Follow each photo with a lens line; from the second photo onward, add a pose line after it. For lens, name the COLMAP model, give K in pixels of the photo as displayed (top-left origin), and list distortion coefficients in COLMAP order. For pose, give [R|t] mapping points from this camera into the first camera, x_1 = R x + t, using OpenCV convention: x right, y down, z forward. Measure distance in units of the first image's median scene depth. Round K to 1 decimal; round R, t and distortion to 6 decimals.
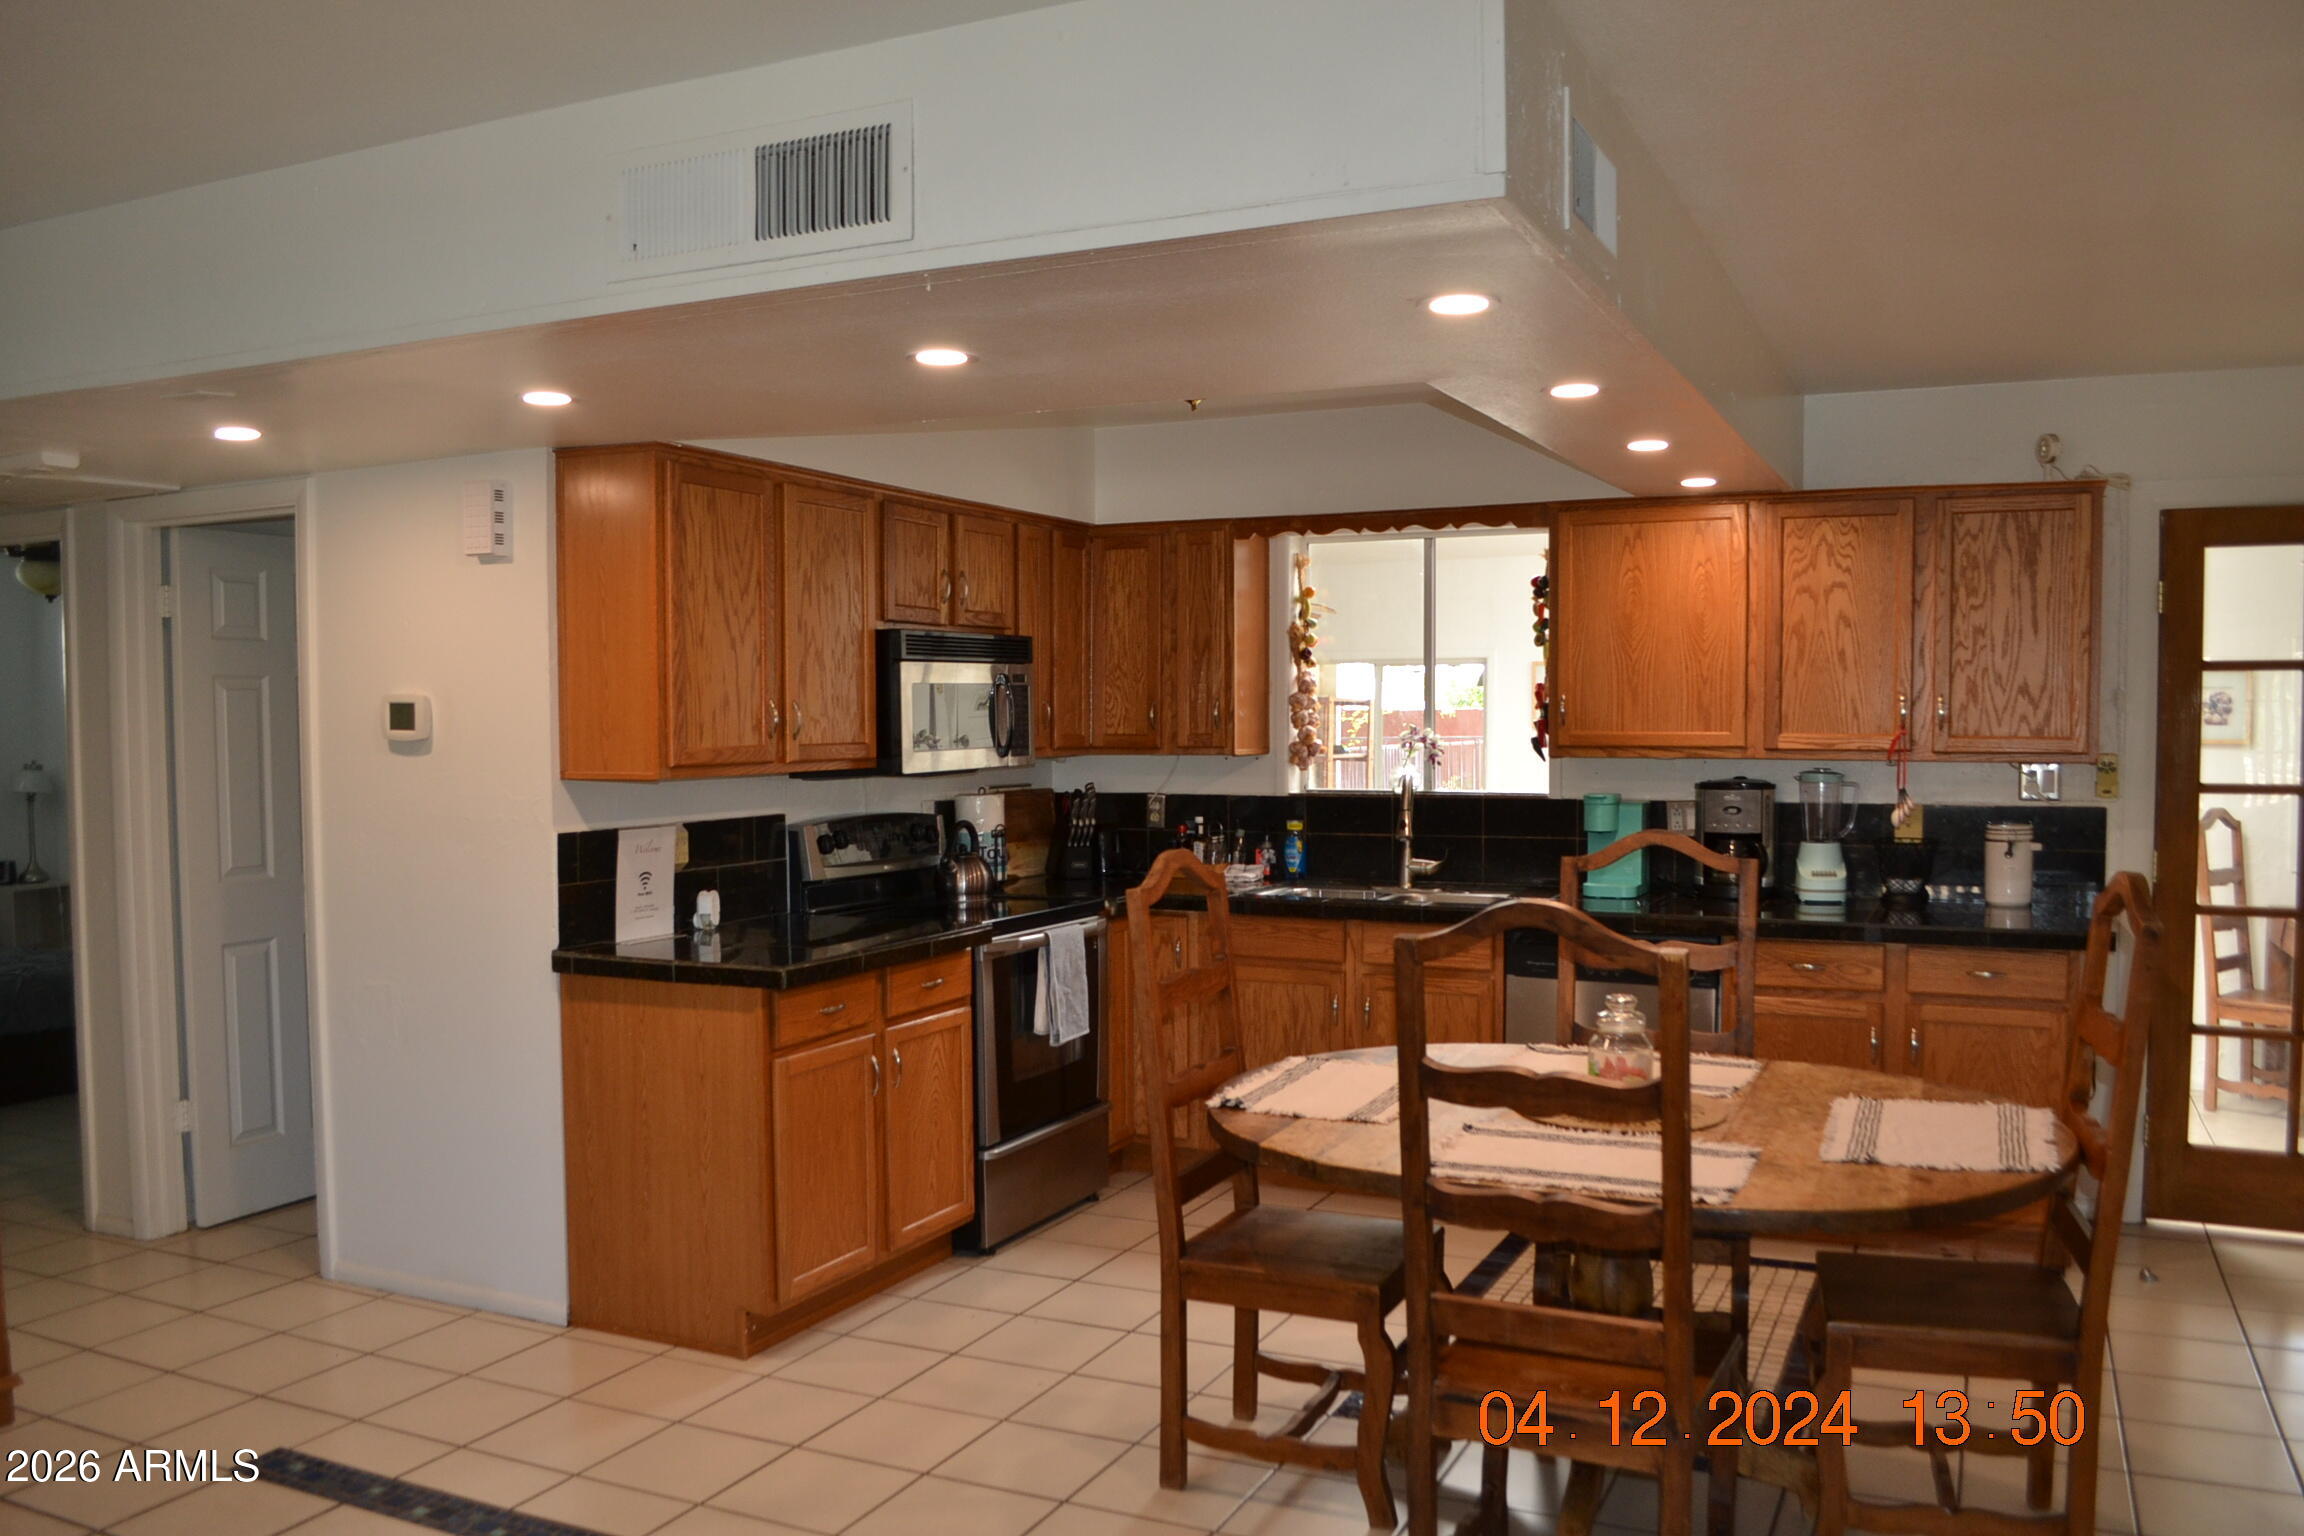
lens RADIAL K [[1859.8, 0, 1145.7], [0, 1859.8, 788.1], [0, 0, 1]] dist [-0.070990, 0.003318]
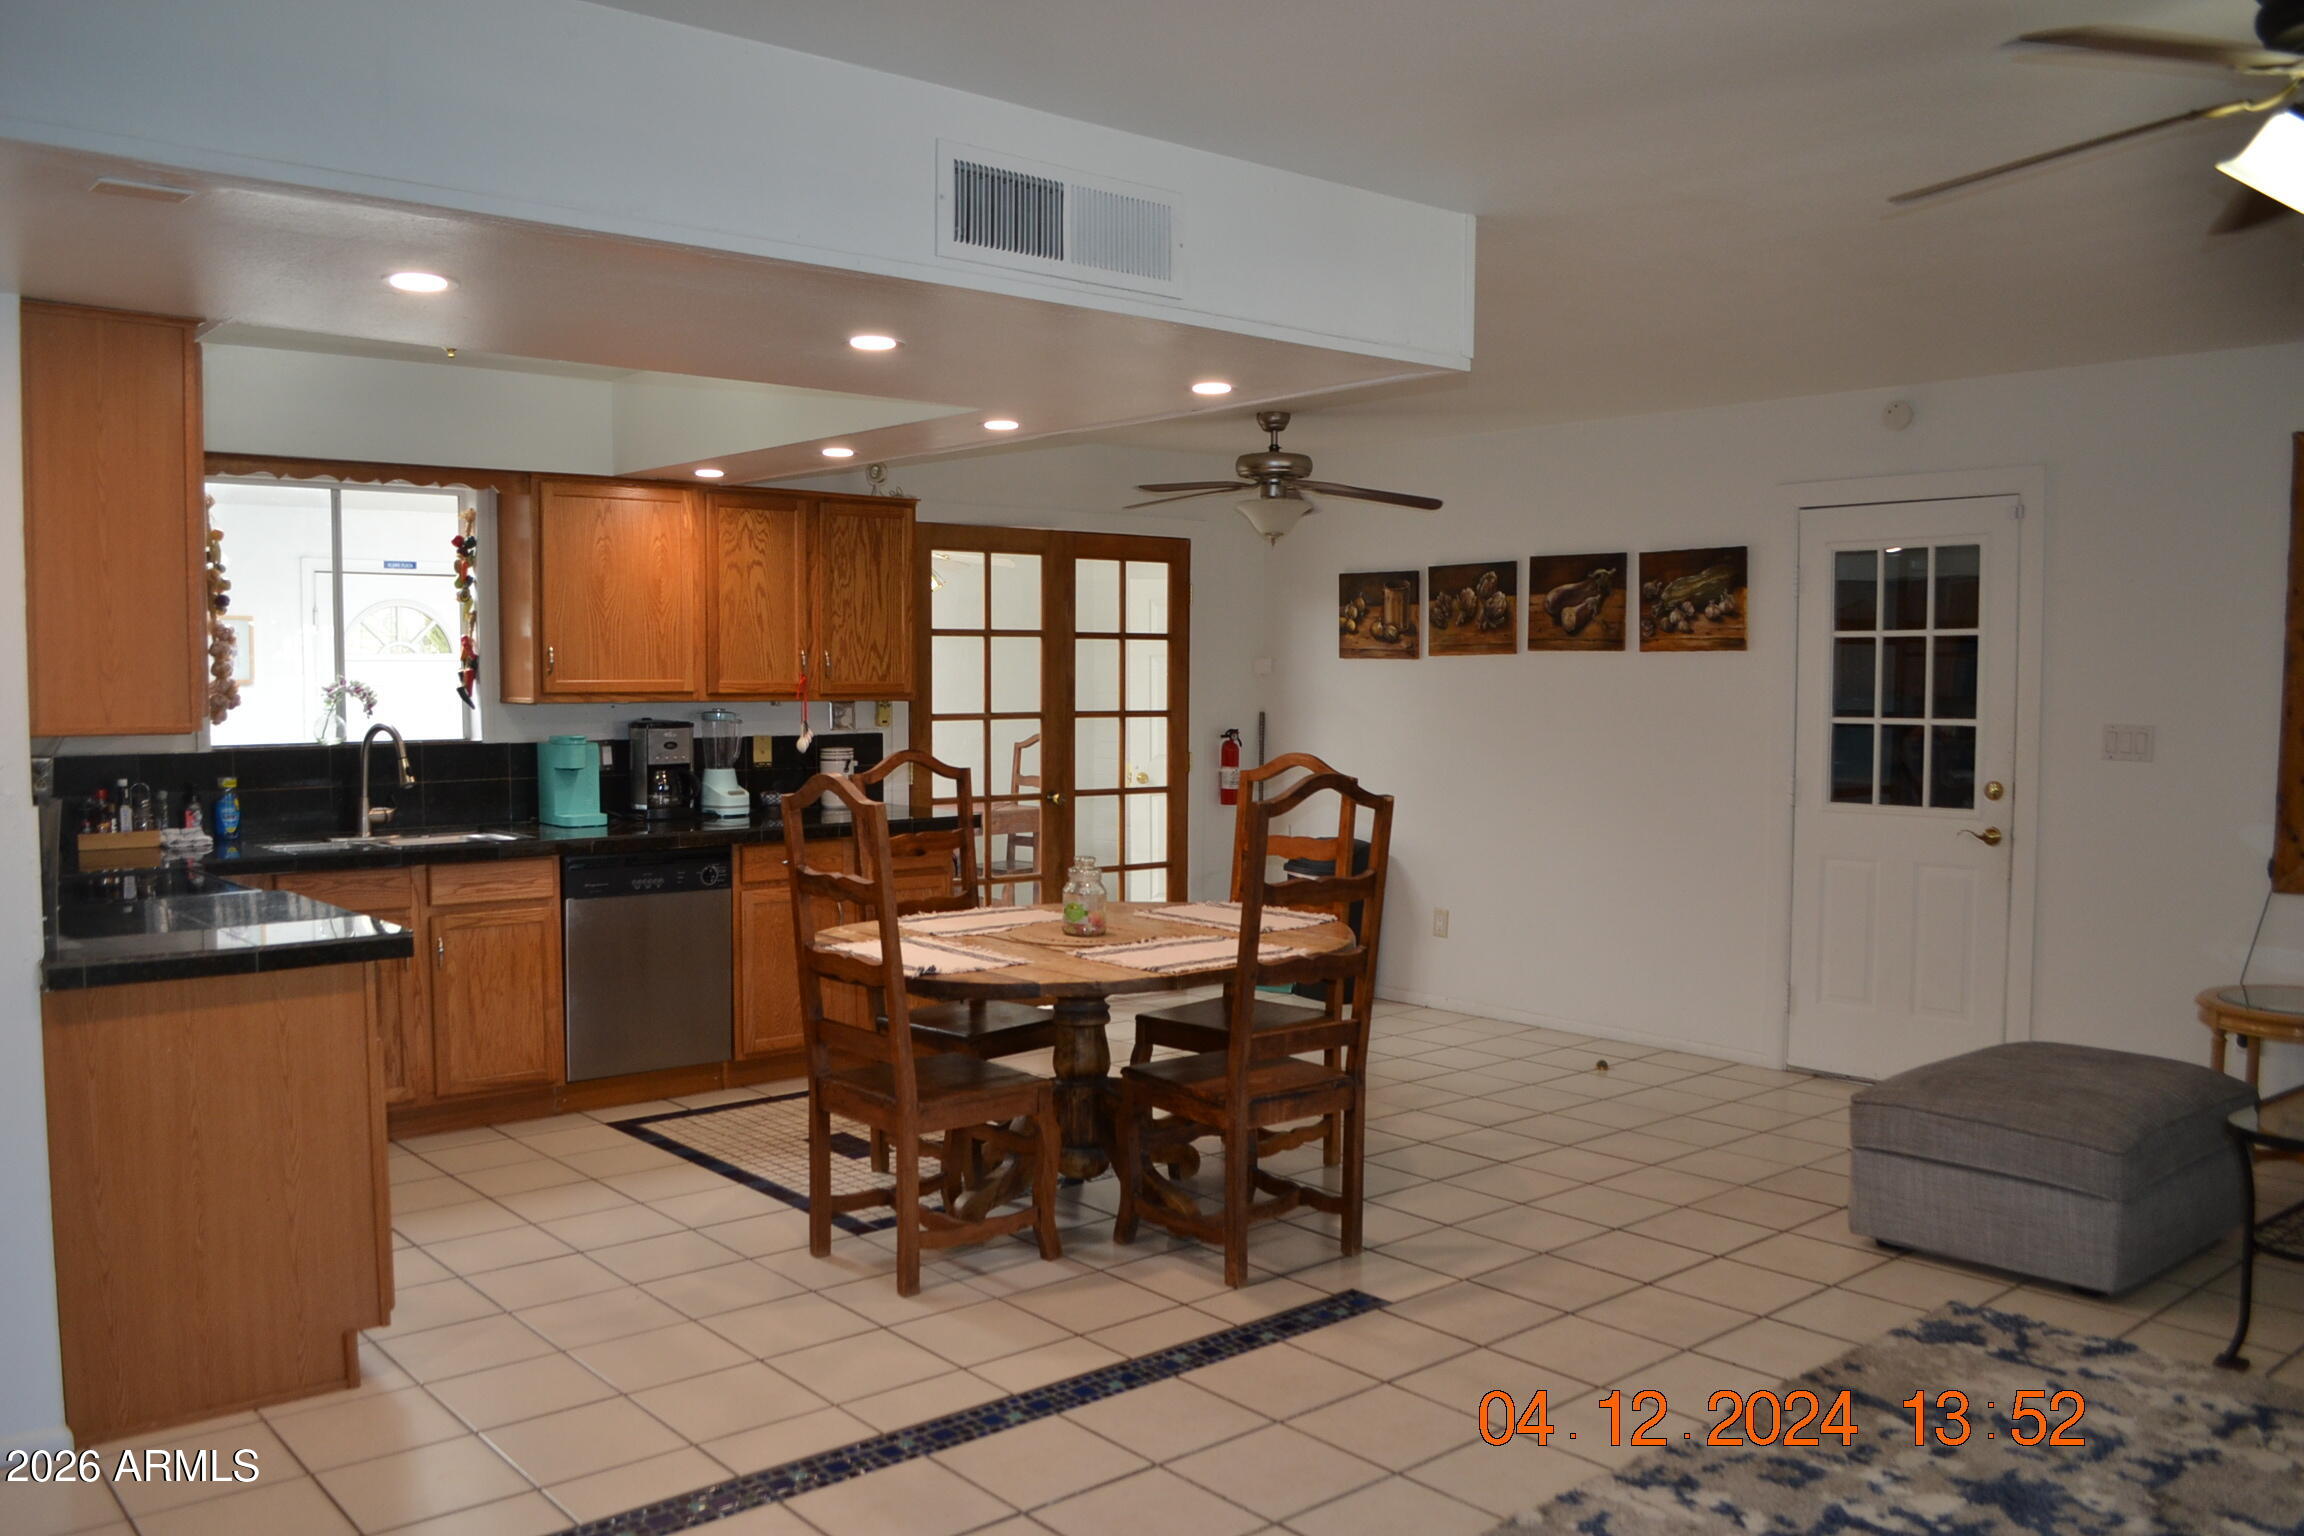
lens RADIAL K [[1859.8, 0, 1142.5], [0, 1859.8, 760.7], [0, 0, 1]] dist [-0.070990, 0.003318]
pose [[0.418612, -0.039501, 0.907306, -0.681608], [0.035279, 0.999007, 0.027216, 0.000118], [-0.907480, 0.020616, 0.419590, 0.230016]]
